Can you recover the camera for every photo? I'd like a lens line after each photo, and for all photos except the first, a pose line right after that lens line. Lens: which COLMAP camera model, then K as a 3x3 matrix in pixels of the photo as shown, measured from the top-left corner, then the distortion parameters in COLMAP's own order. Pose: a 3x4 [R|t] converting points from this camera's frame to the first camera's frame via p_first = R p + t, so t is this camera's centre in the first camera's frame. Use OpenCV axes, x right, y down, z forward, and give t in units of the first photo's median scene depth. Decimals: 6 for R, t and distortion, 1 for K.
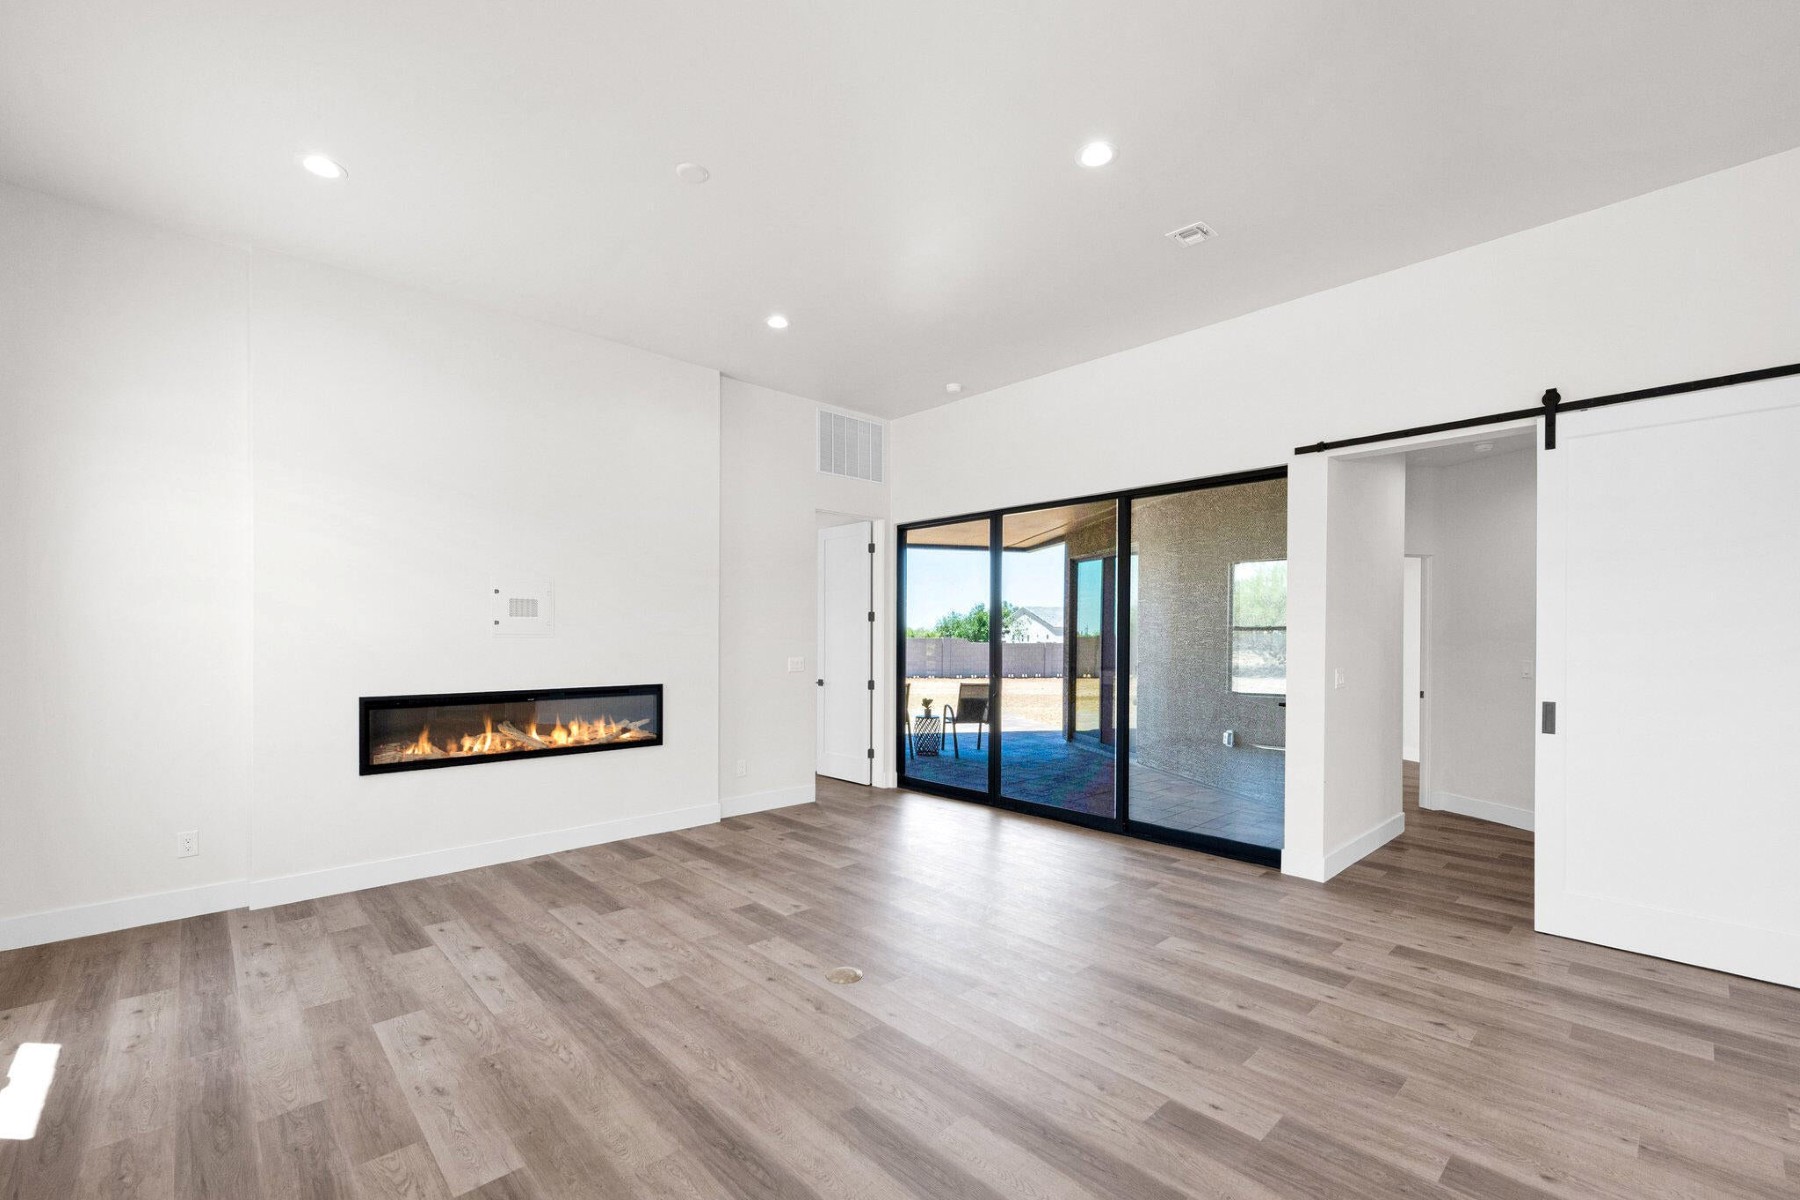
lens RADIAL K [[754.6, 0, 897.6], [0, 754.6, 640.0], [0, 0, 1]] dist [0.001337, 0.000205]
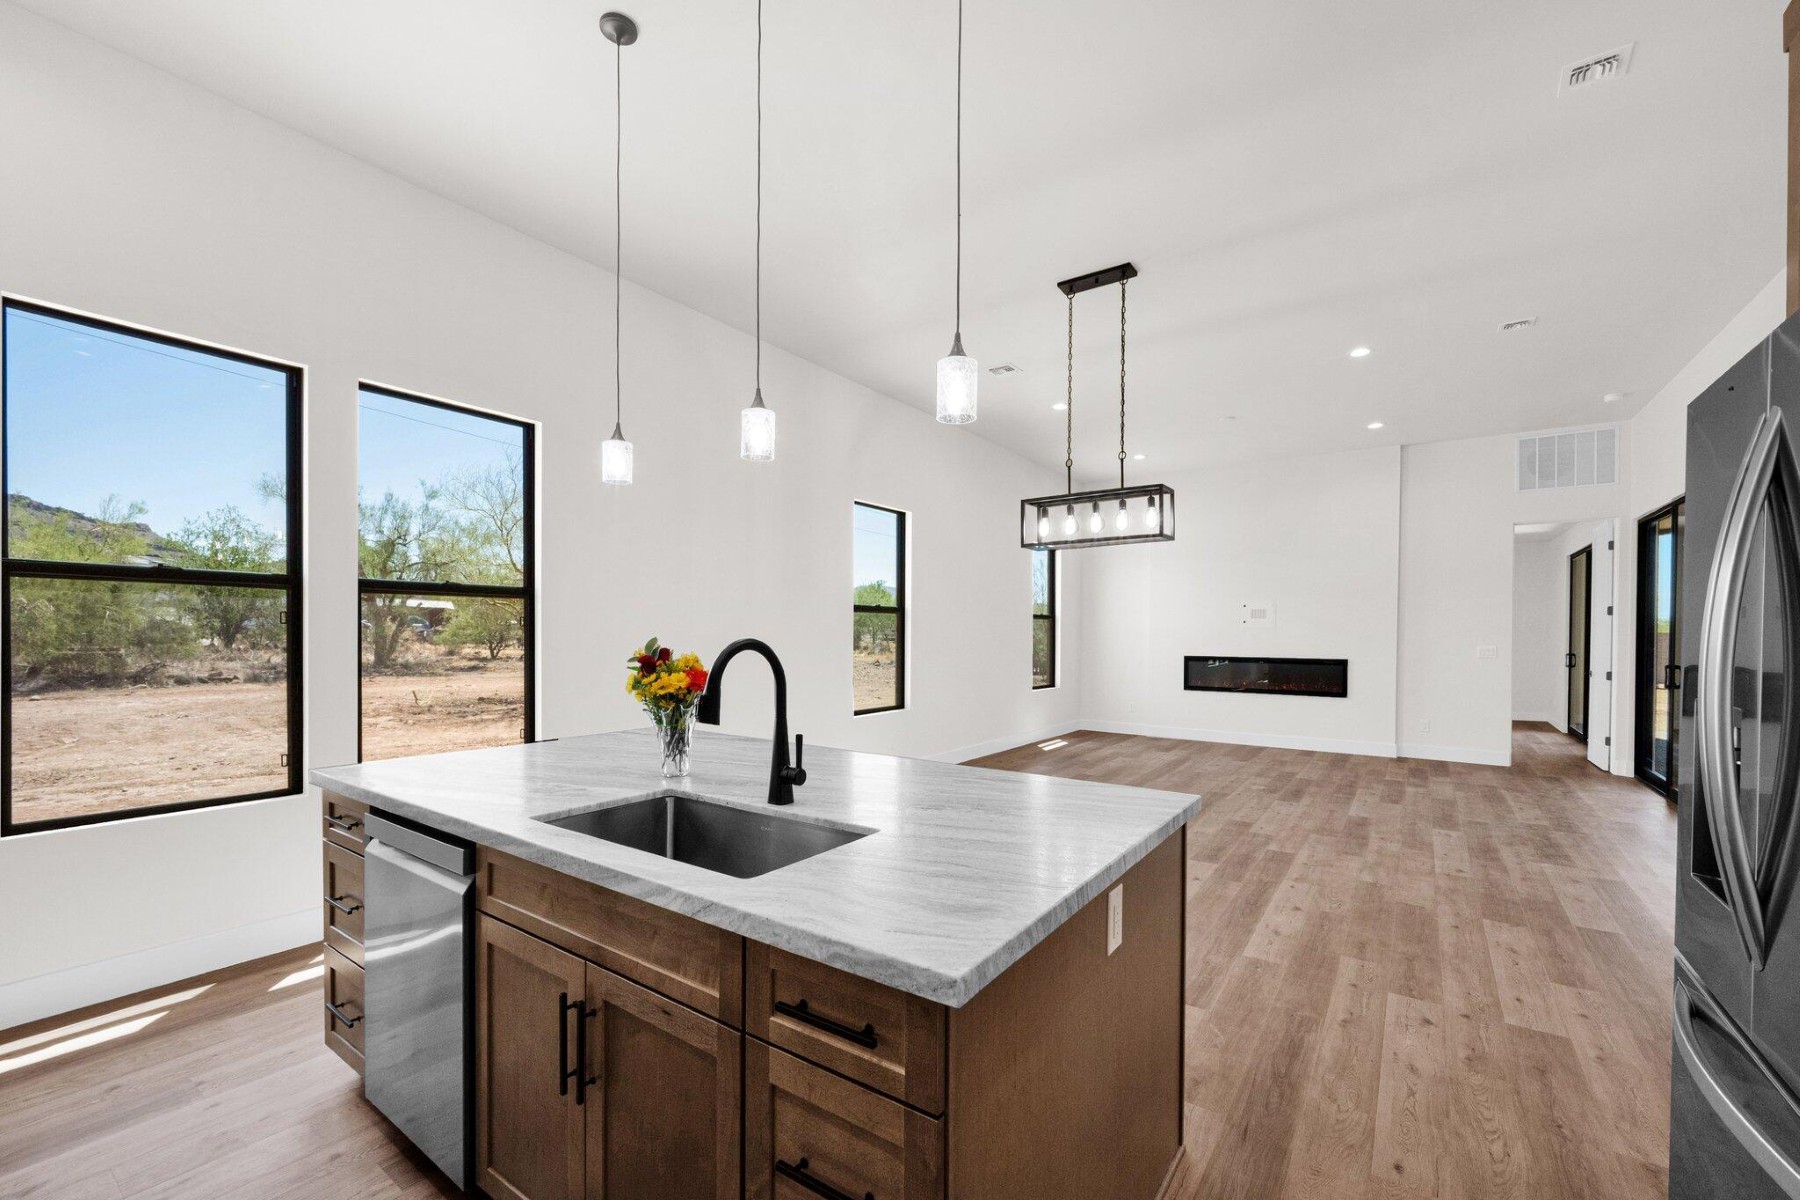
lens RADIAL K [[737.7, 0, 901.1], [0, 737.7, 634.3], [0, 0, 1]] dist [-0.000399, 0.000066]
pose [[0.204717, 0.001760, -0.978820, 1.664697], [-0.011522, 0.999933, -0.000612, 0.030135], [0.978753, 0.011403, 0.204724, -0.374814]]
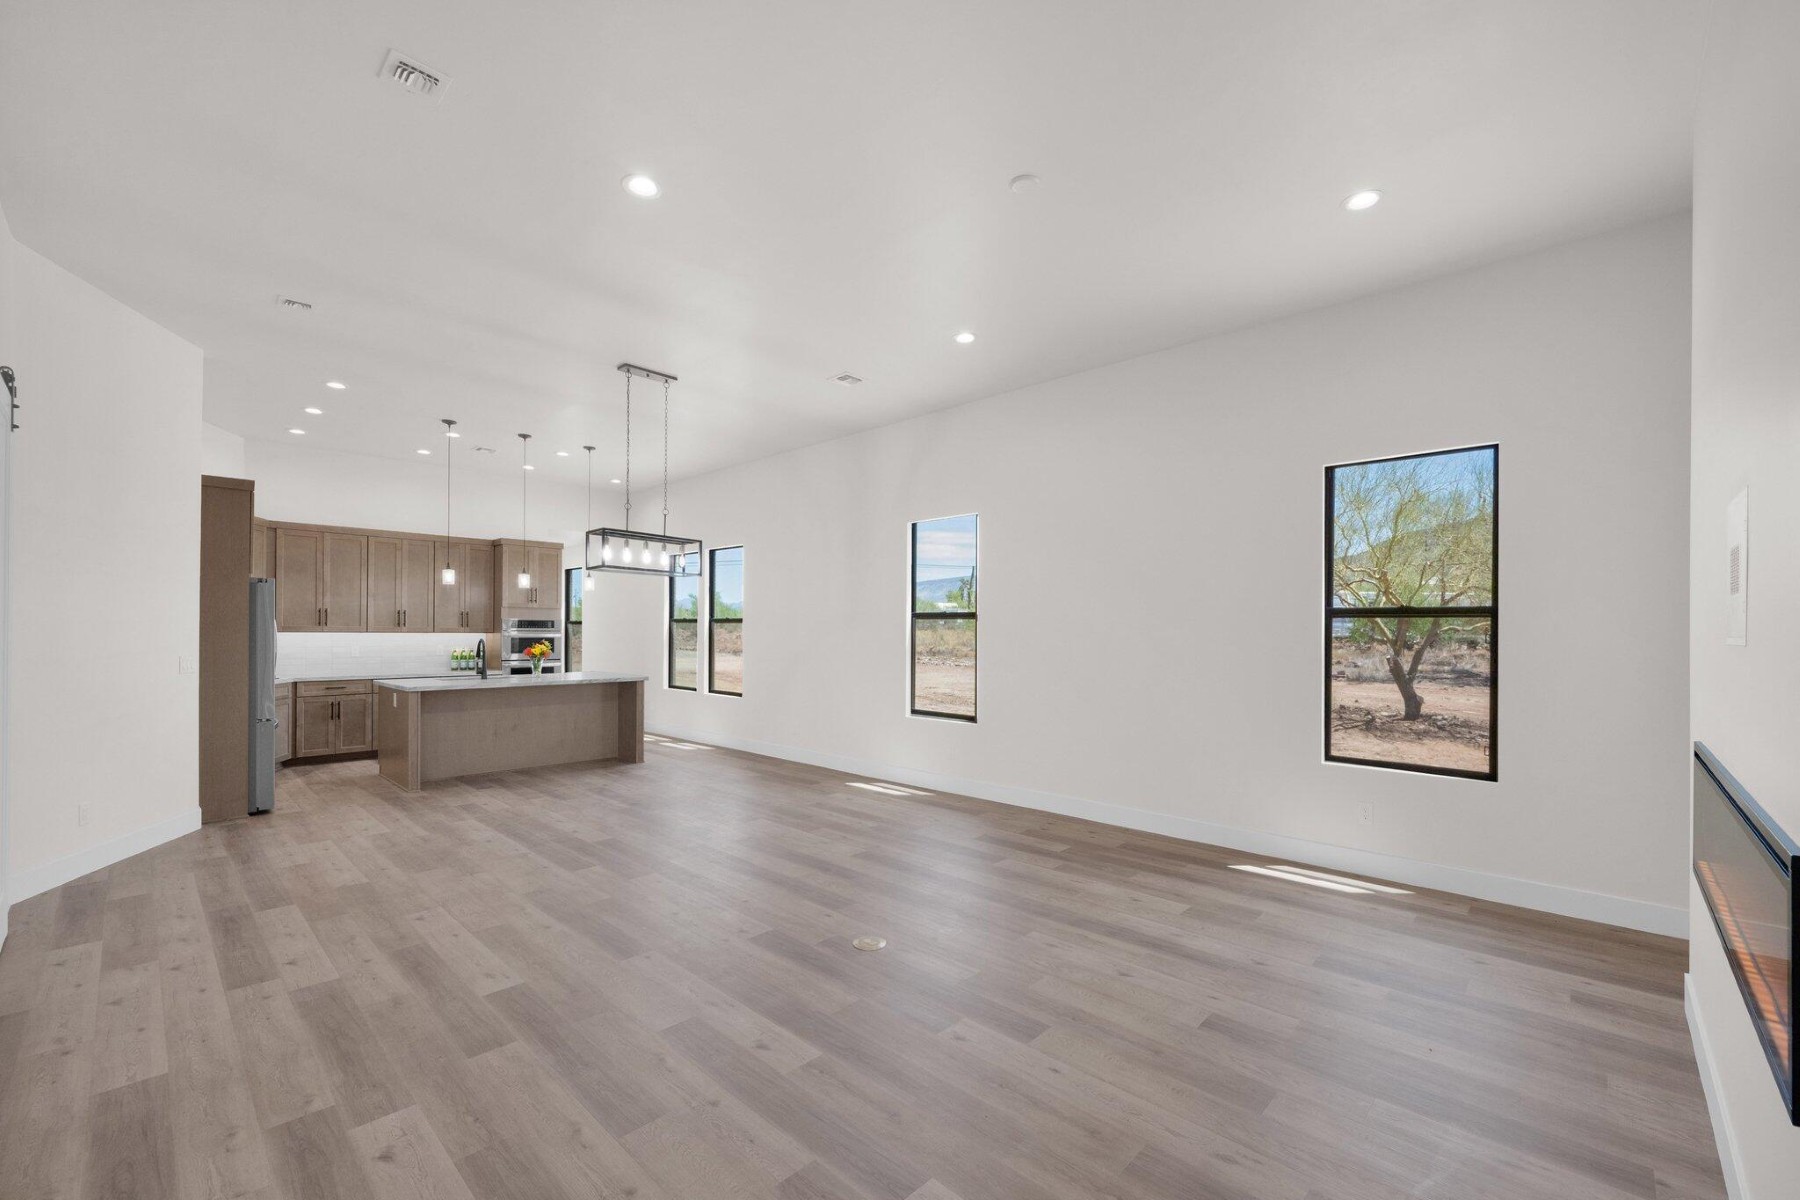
lens RADIAL K [[737.7, 0, 901.1], [0, 737.7, 634.3], [0, 0, 1]] dist [-0.000399, 0.000066]
pose [[-0.998210, -0.007713, -0.059305, -0.047245], [-0.008359, 0.999908, 0.010642, -0.016305], [0.059218, 0.011119, -0.998183, 1.995547]]
